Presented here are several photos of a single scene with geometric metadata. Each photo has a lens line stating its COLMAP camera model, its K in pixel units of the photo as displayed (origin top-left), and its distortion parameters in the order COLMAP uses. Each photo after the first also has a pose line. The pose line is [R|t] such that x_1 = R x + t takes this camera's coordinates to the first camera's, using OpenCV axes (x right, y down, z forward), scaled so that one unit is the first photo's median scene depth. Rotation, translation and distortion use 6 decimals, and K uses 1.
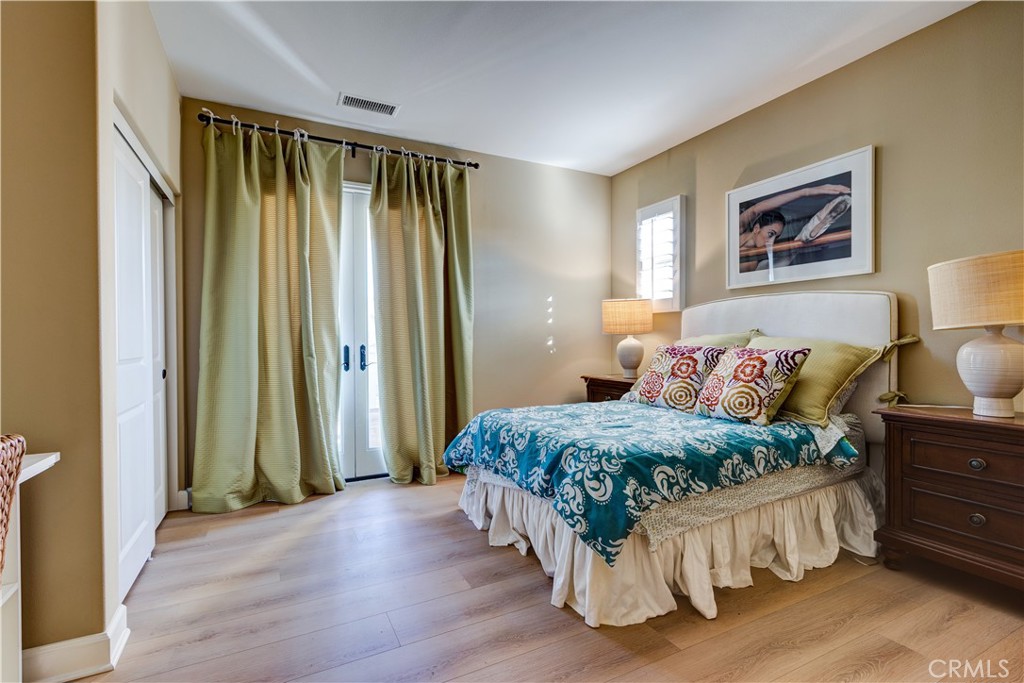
lens RADIAL K [[467.9, 0, 509.8], [0, 467.9, 343.3], [0, 0, 1]] dist [0.005399, -0.000126]
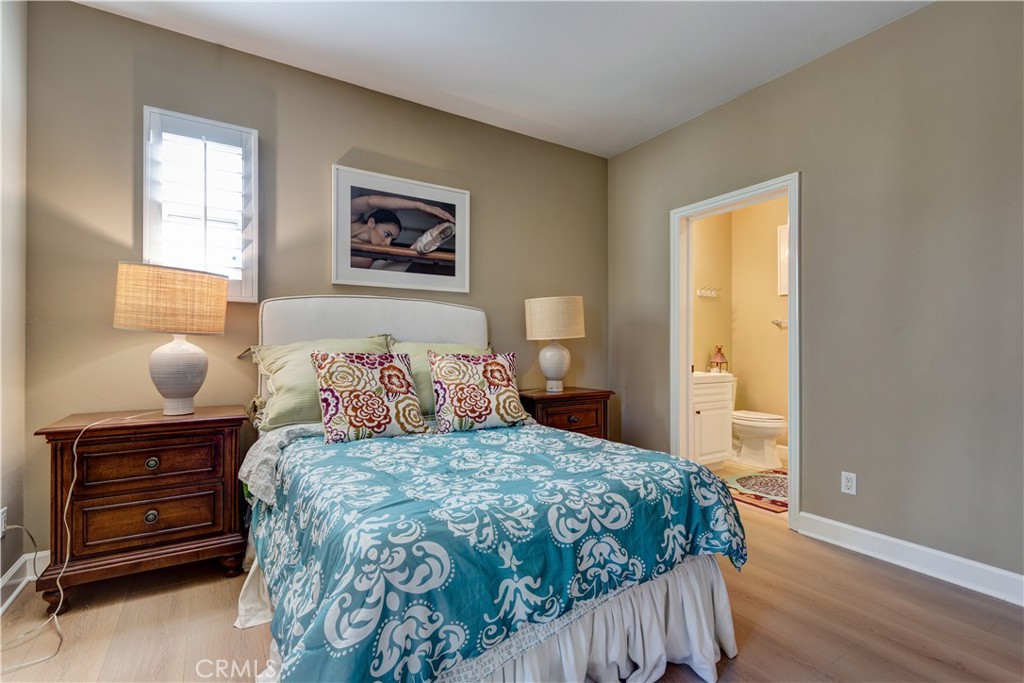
lens RADIAL K [[467.9, 0, 493.9], [0, 467.9, 339.0], [0, 0, 1]] dist [0.005399, -0.000126]
pose [[-0.074074, 0.020658, 0.997039, -0.409126], [0.007536, 0.999768, -0.020155, -0.000035], [-0.997224, 0.006021, -0.074213, 0.873929]]
